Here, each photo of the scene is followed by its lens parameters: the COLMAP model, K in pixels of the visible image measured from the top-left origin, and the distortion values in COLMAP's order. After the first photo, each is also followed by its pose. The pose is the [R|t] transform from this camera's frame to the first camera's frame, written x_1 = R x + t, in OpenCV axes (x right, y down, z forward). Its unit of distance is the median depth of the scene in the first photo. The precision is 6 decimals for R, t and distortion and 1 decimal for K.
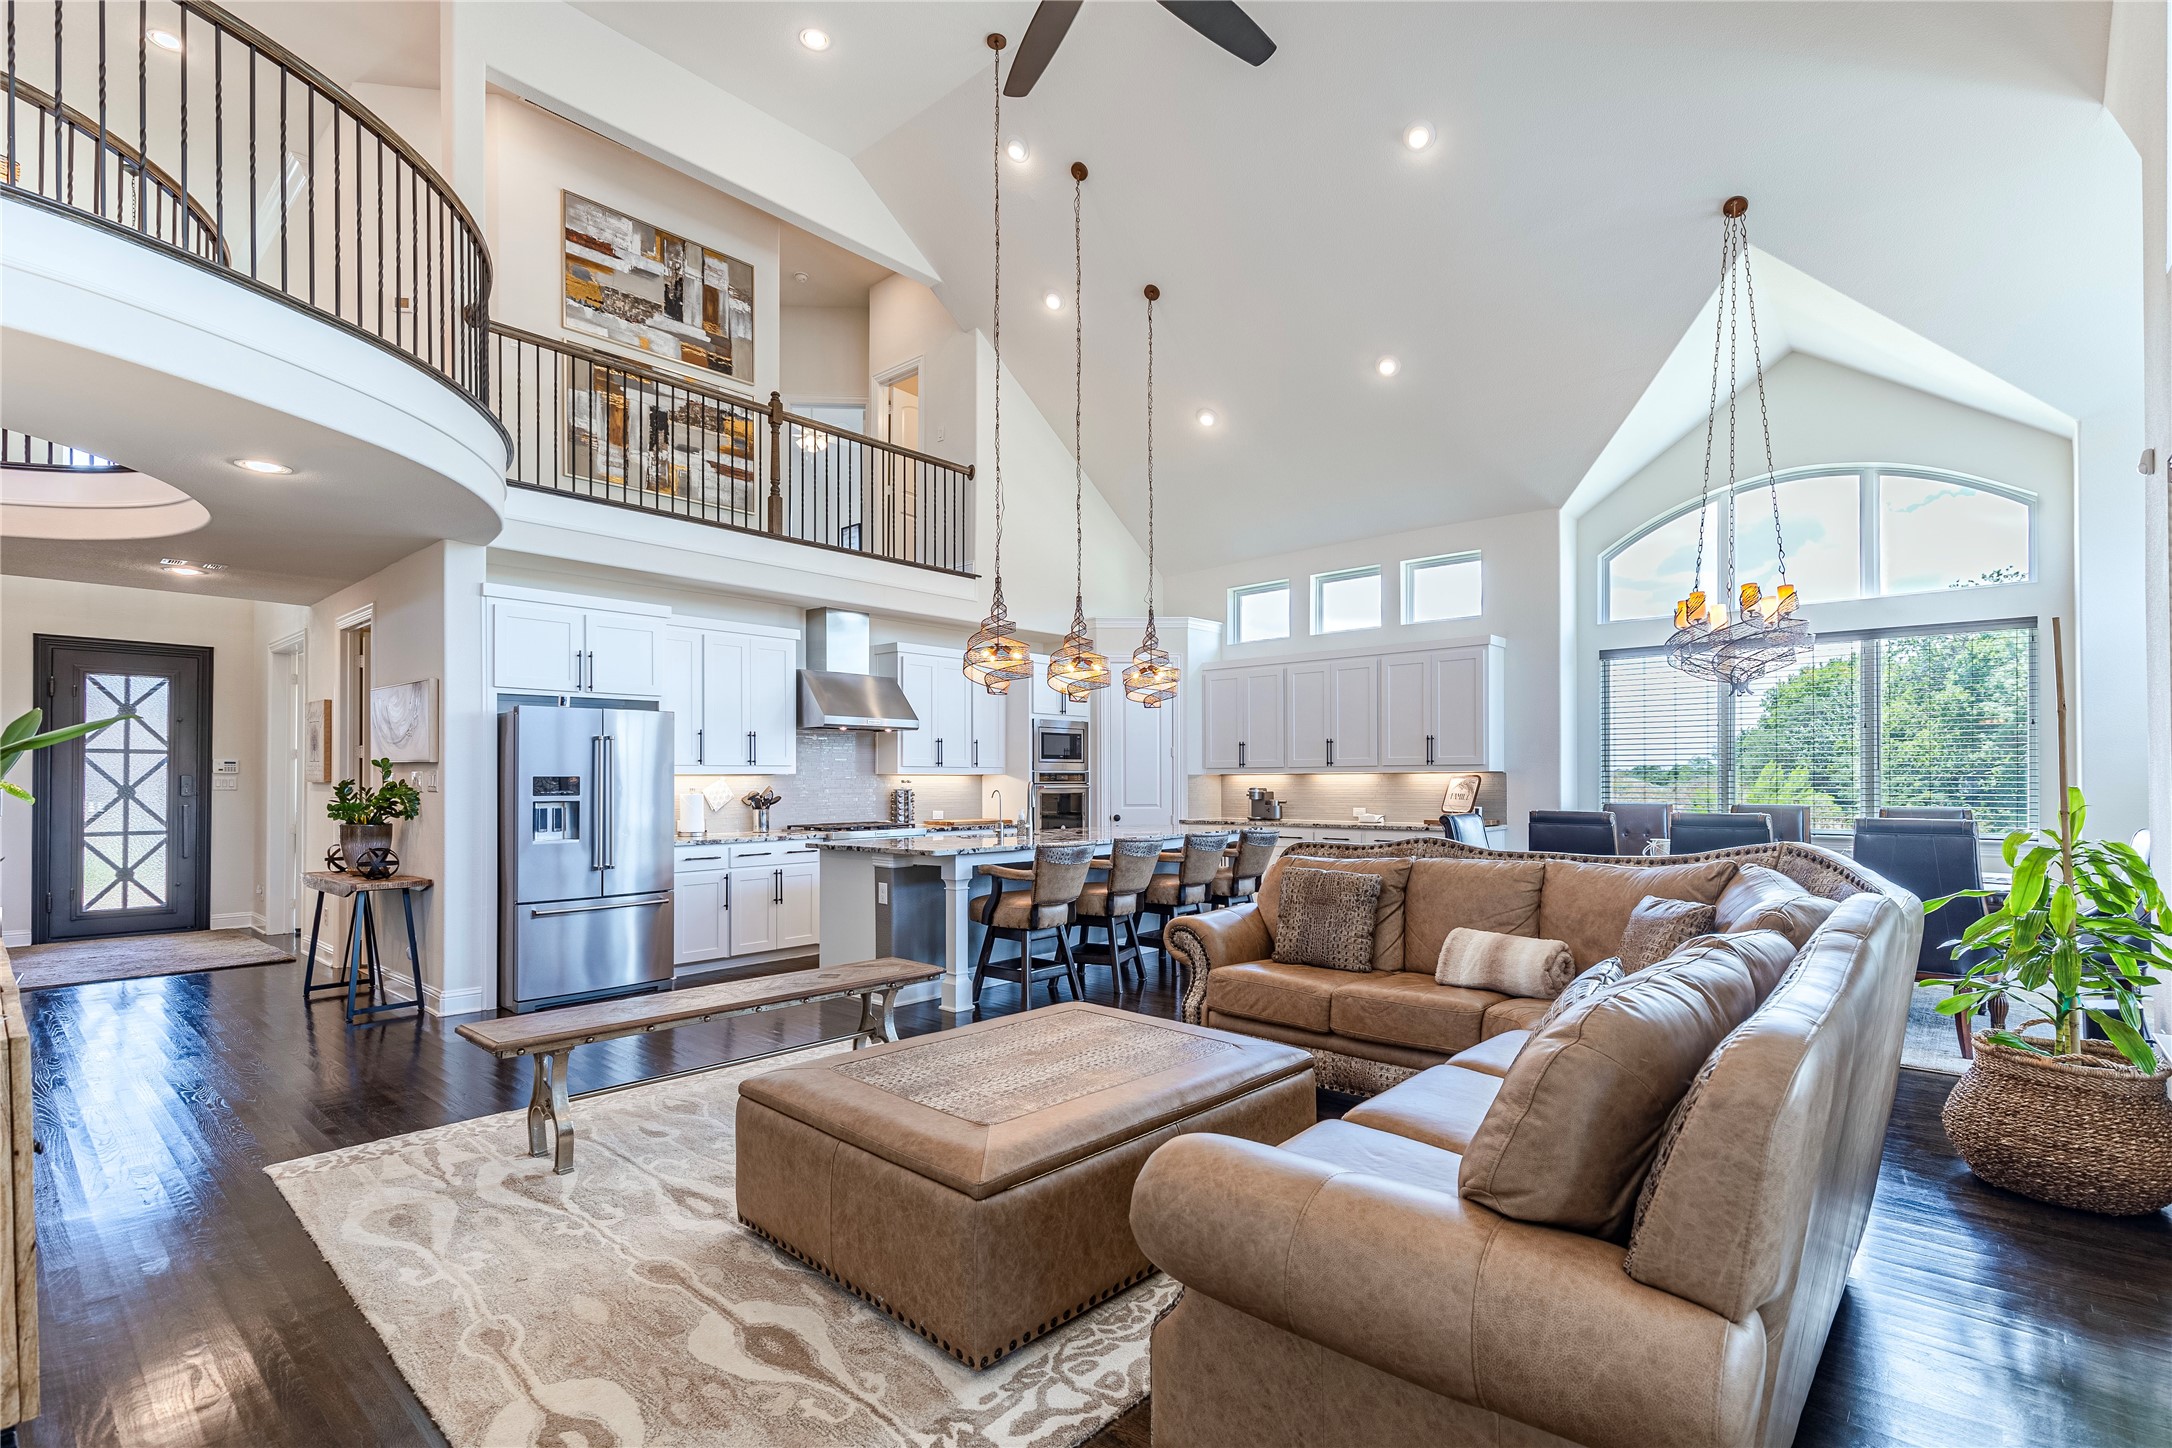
lens RADIAL K [[1020.9, 0, 1103.9], [0, 1020.9, 764.7], [0, 0, 1]] dist [0.006453, -0.001283]
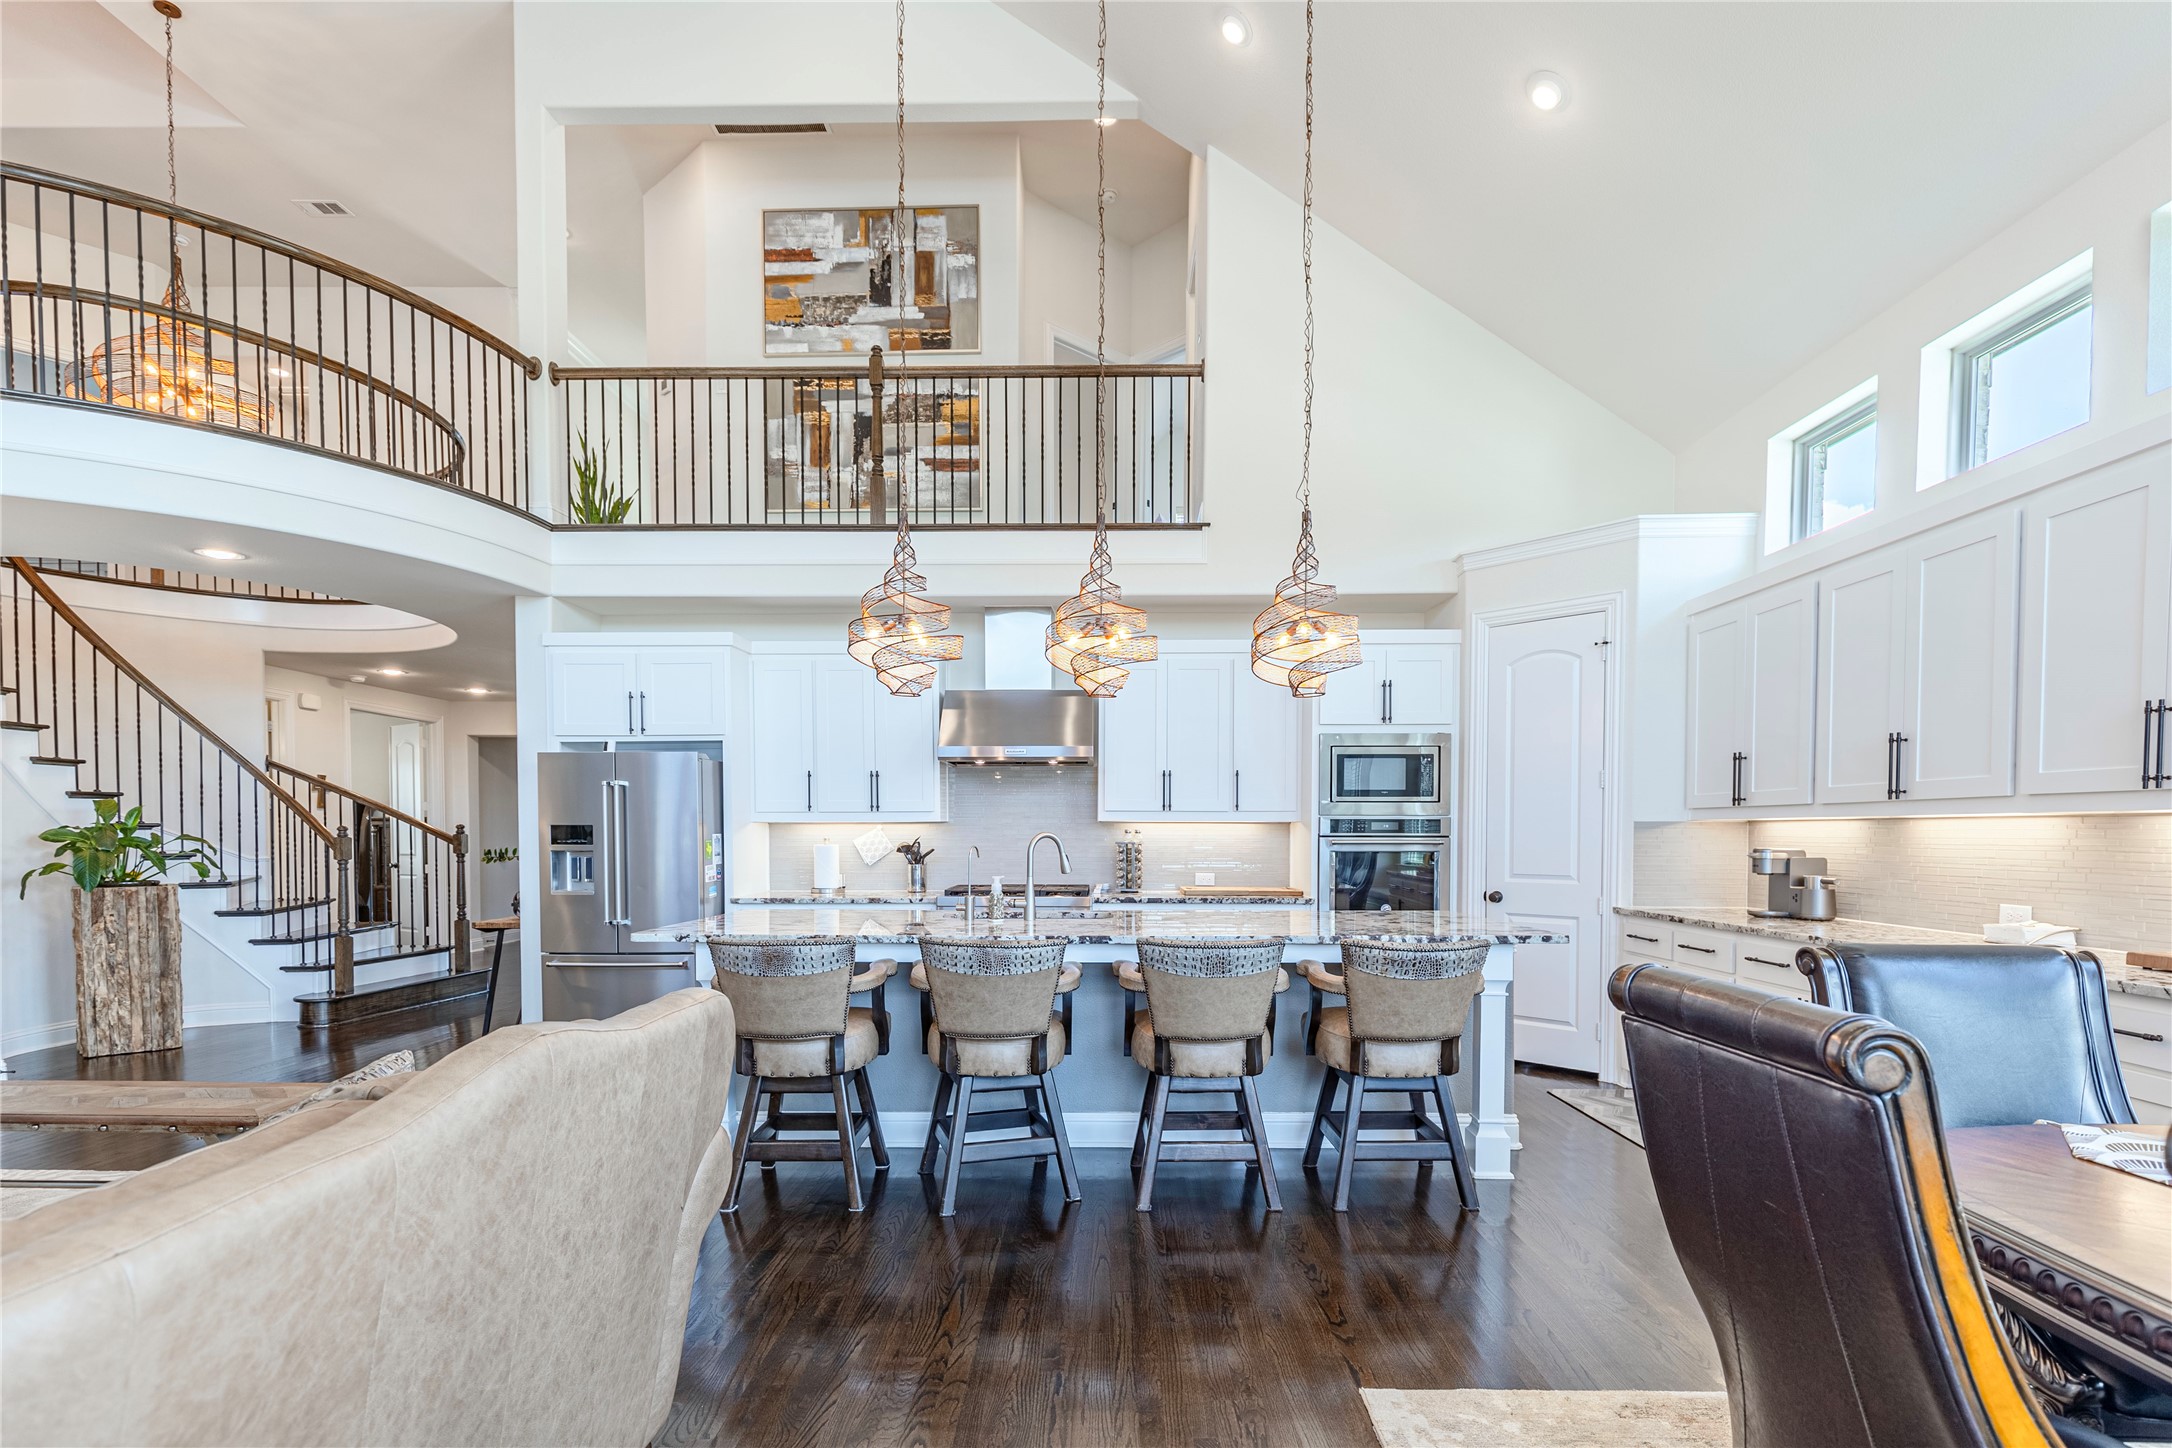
lens RADIAL K [[1020.9, 0, 1052.1], [0, 1020.9, 848.6], [0, 0, 1]] dist [0.006453, -0.001283]
pose [[0.640672, 0.018136, -0.767601, 0.356170], [0.008193, 0.999503, 0.030453, 0.006254], [0.767771, -0.025799, 0.640204, 0.532291]]
